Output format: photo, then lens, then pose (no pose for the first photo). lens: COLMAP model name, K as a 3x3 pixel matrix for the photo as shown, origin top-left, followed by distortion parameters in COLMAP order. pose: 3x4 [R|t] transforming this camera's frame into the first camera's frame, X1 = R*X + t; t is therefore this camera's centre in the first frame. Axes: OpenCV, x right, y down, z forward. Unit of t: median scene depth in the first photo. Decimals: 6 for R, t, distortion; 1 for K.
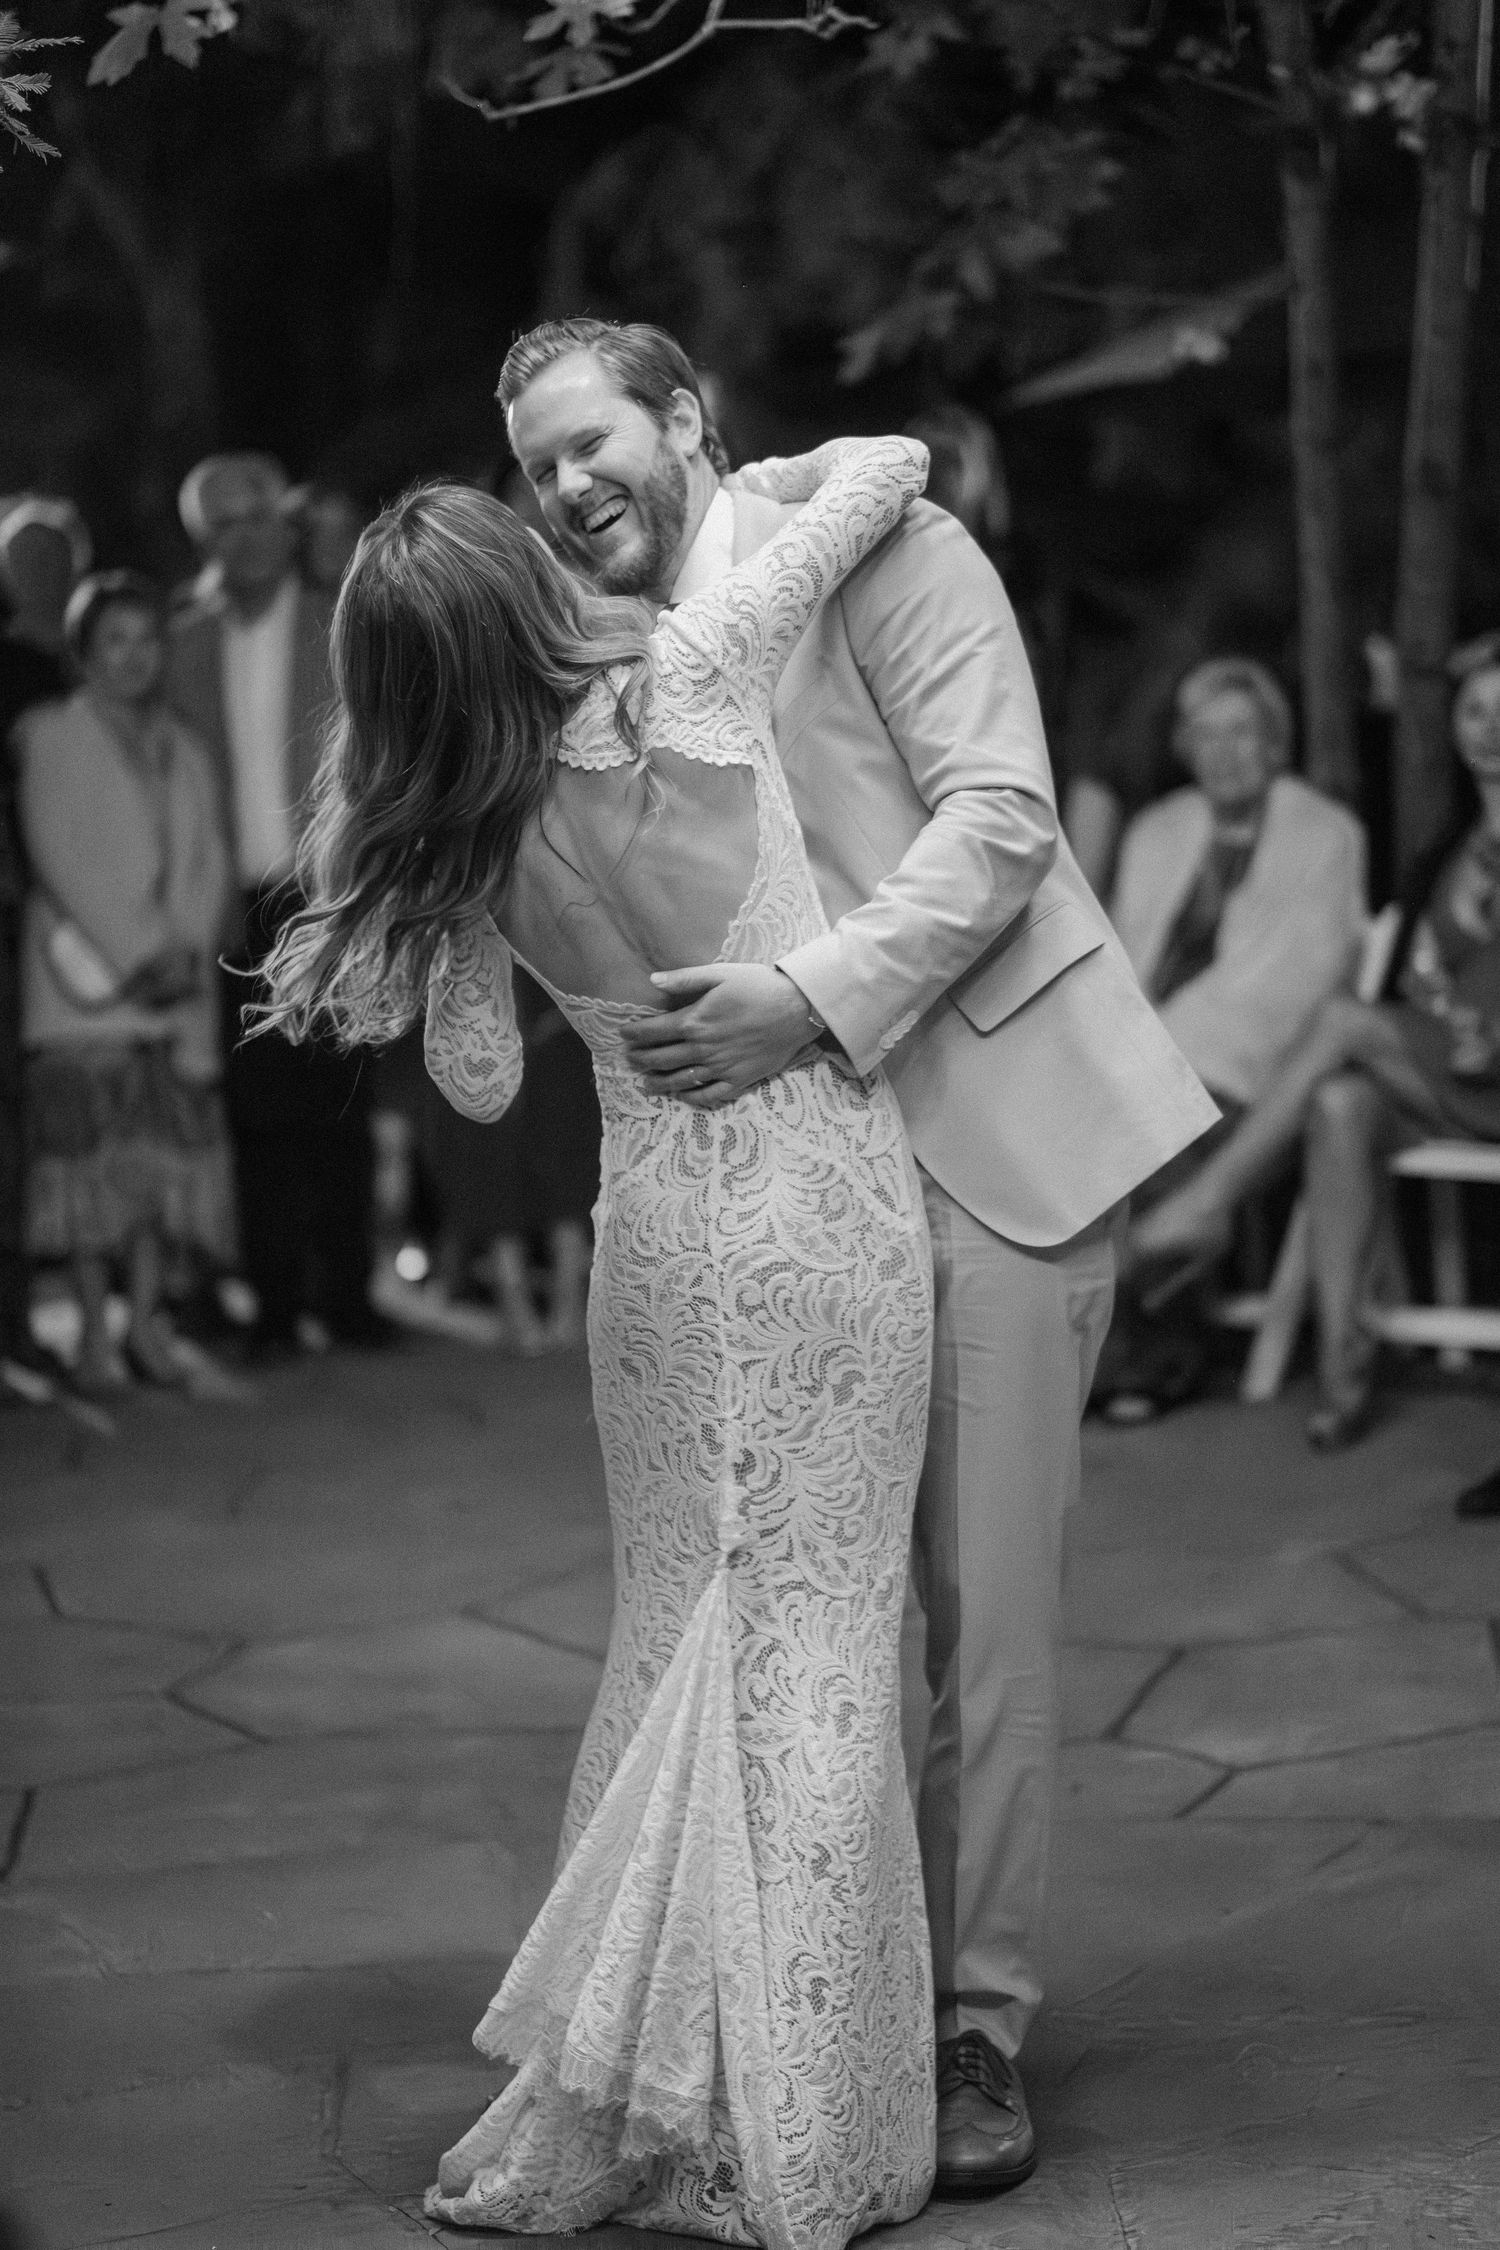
lens RADIAL K [[5263.3, 0, 750.0], [0, 5263.3, 1125.0], [0, 0, 1]] dist [0.004797, -0.089295]
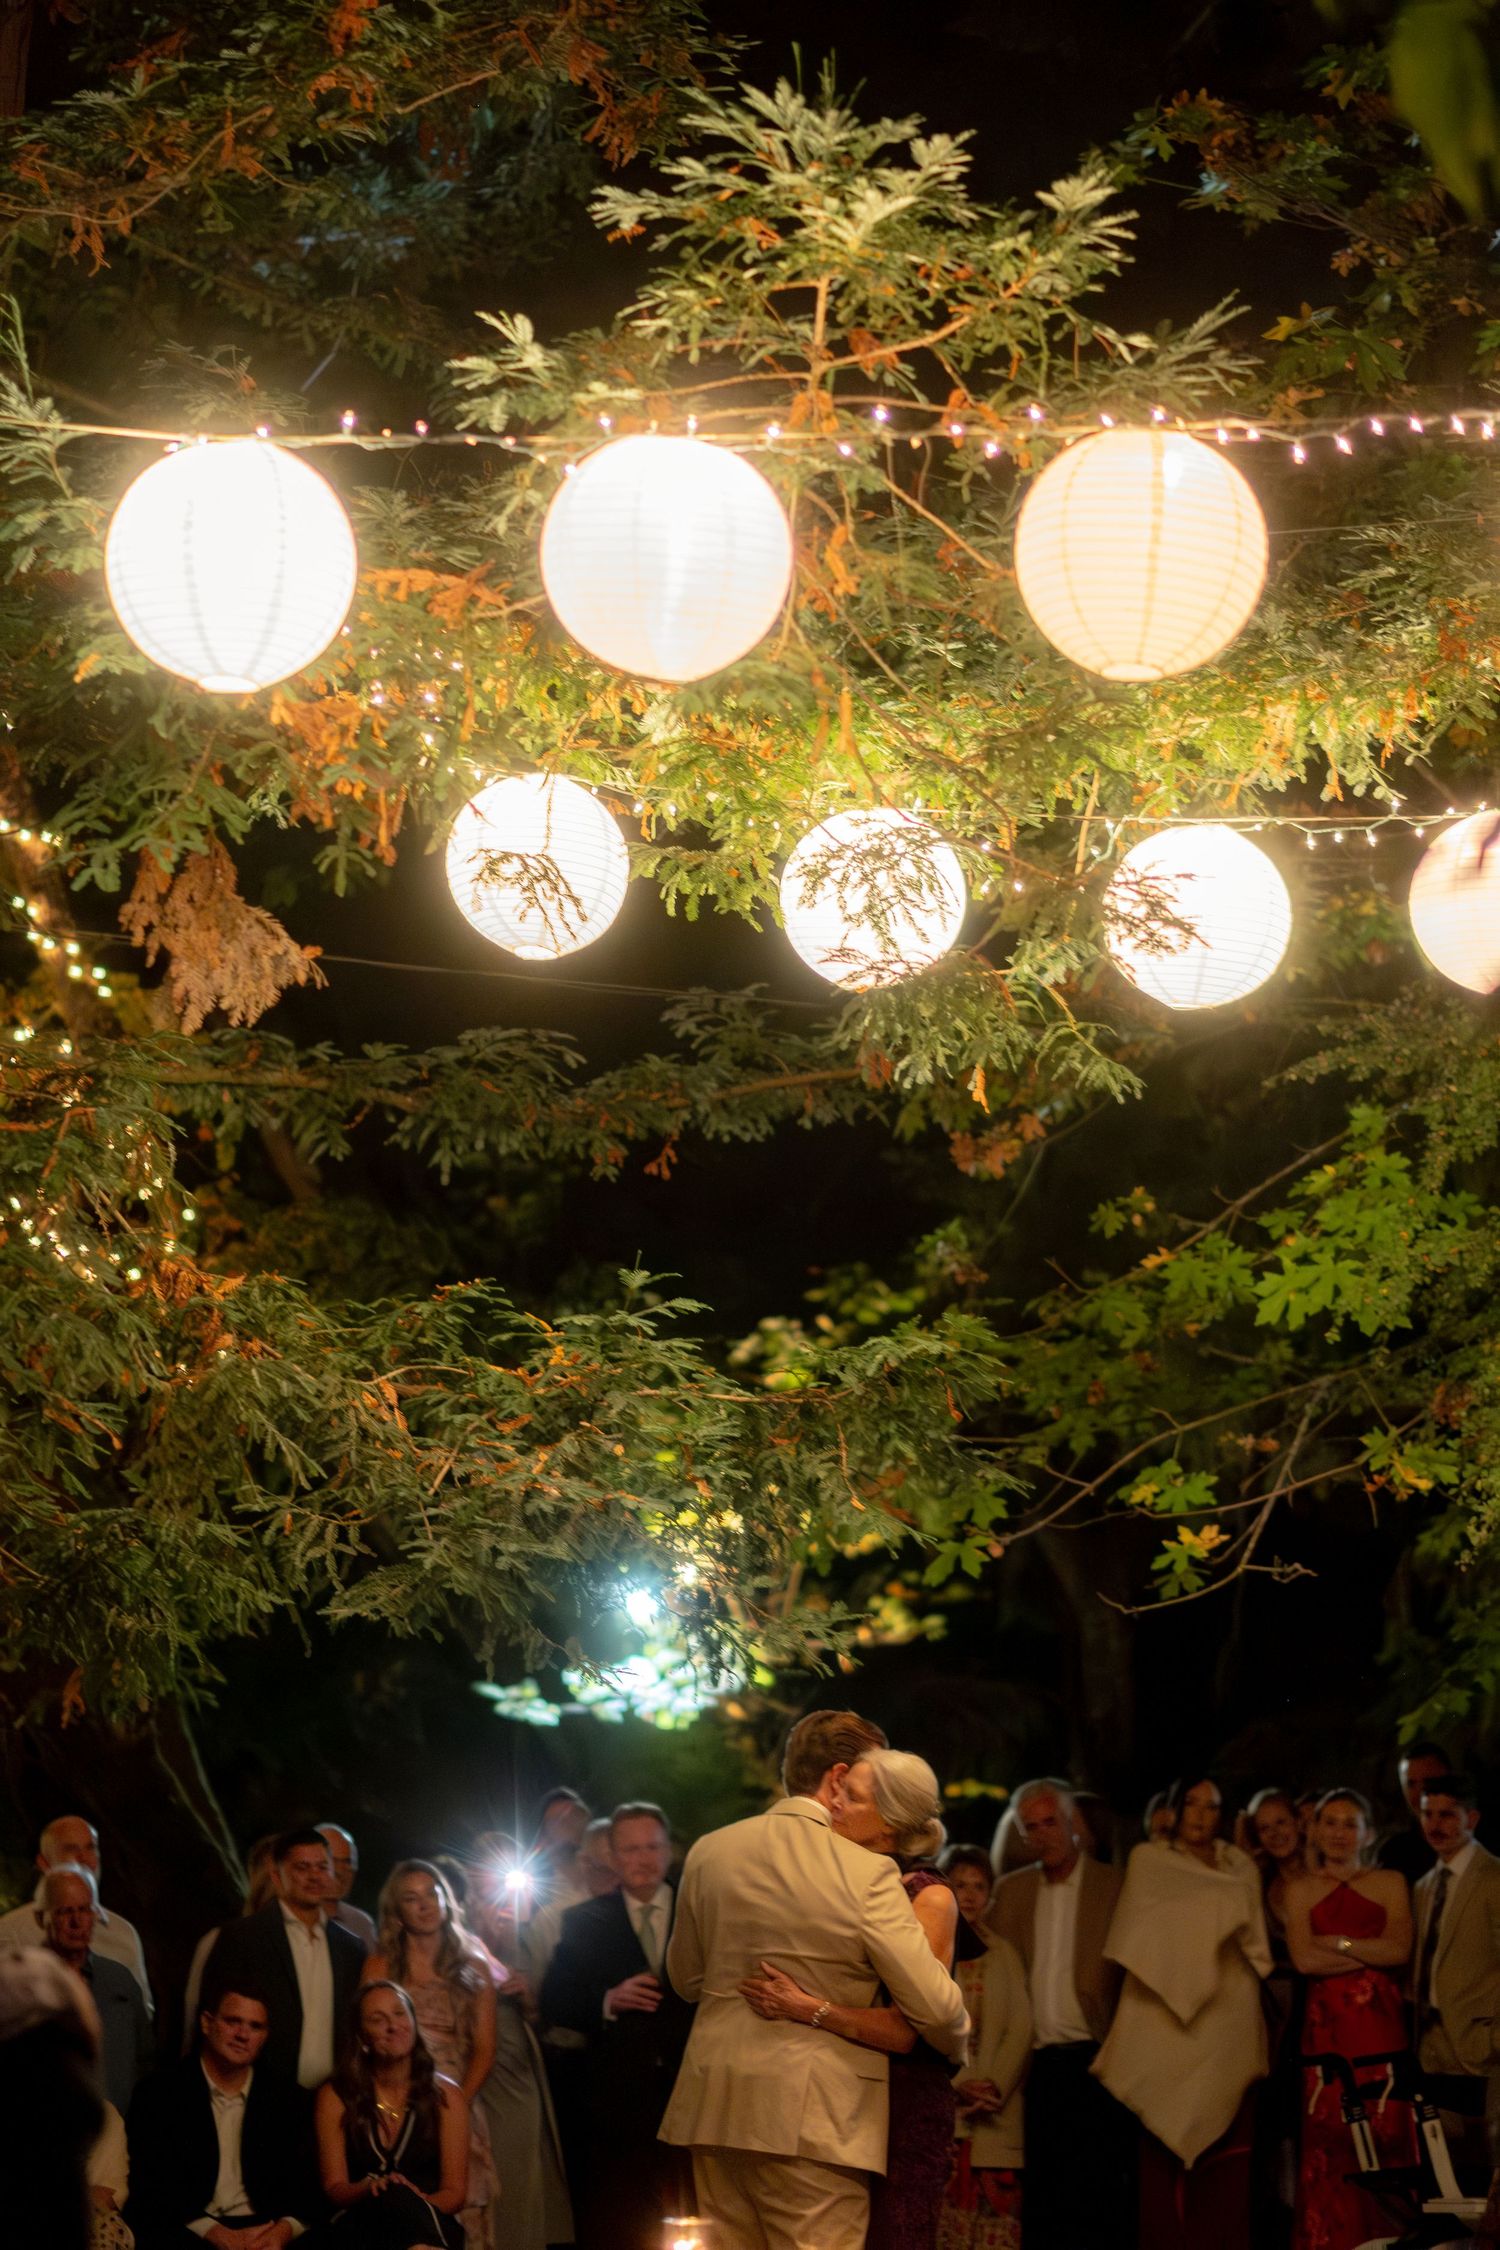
lens RADIAL K [[5155.4, 0, 656.0], [0, 5155.4, 1130.8], [0, 0, 1]] dist [0.079336, -0.425607]
pose [[0.977541, 0.001486, -0.210742, 0.137264], [-0.051409, 0.971448, -0.231616, 0.061913], [0.204381, 0.237248, 0.949706, -0.654748]]
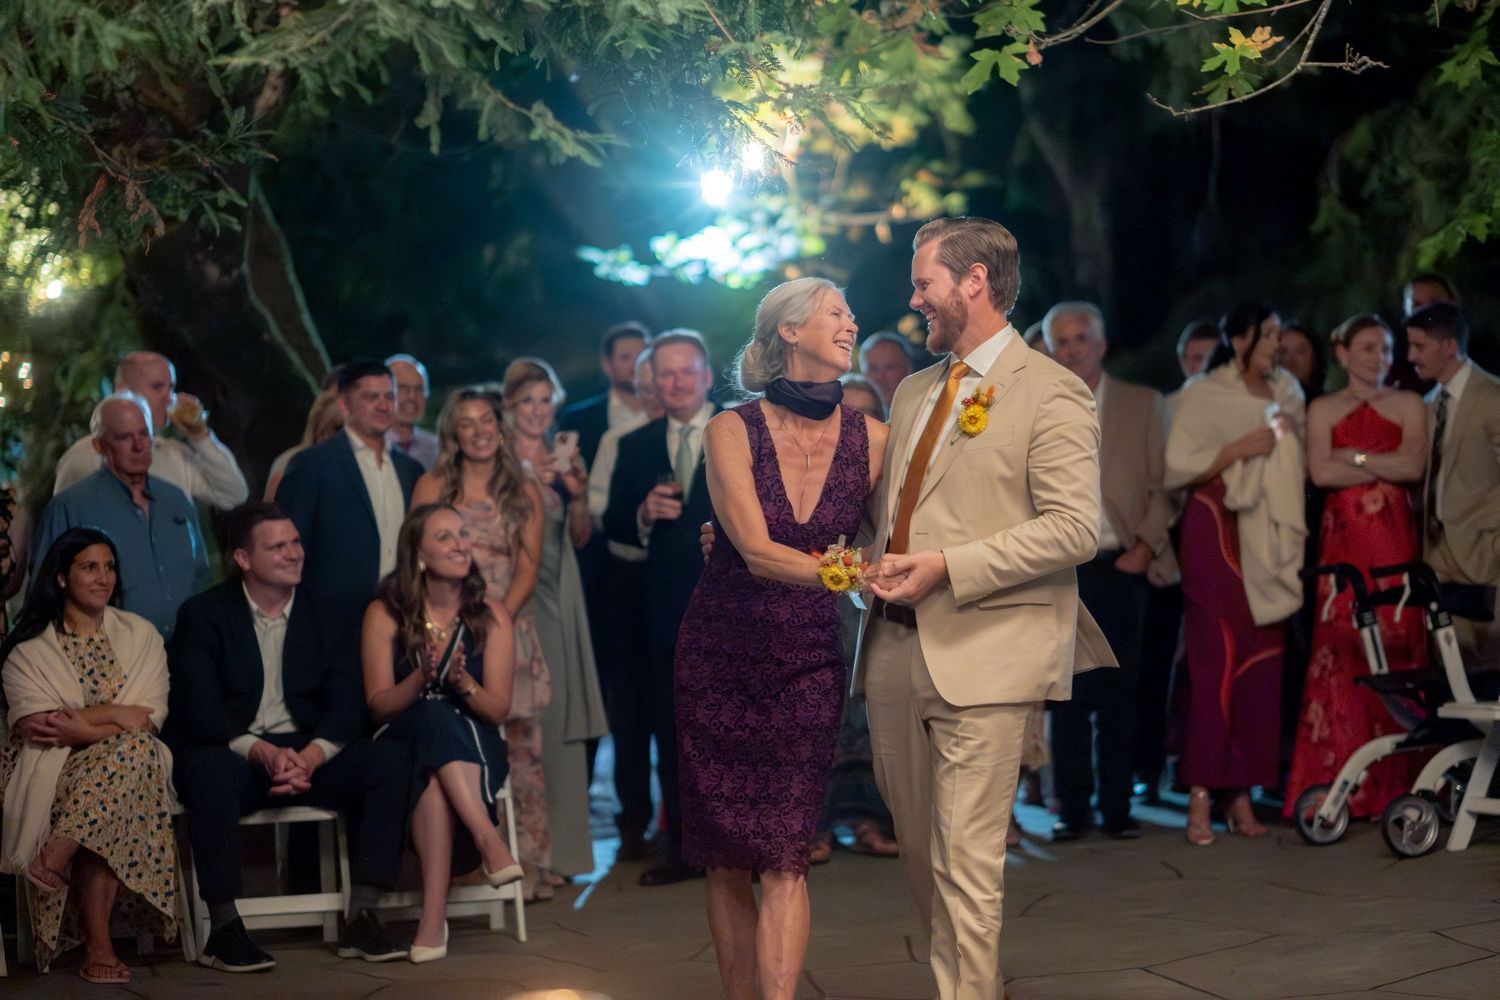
lens RADIAL K [[3436.9, 0, 830.8], [0, 3436.9, 497.7], [0, 0, 1]] dist [0.079336, -0.425607]
pose [[0.981764, 0.030057, -0.187711, 0.045538], [-0.043271, 0.996835, -0.066695, 0.015996], [0.185112, 0.073601, 0.979957, -0.120434]]
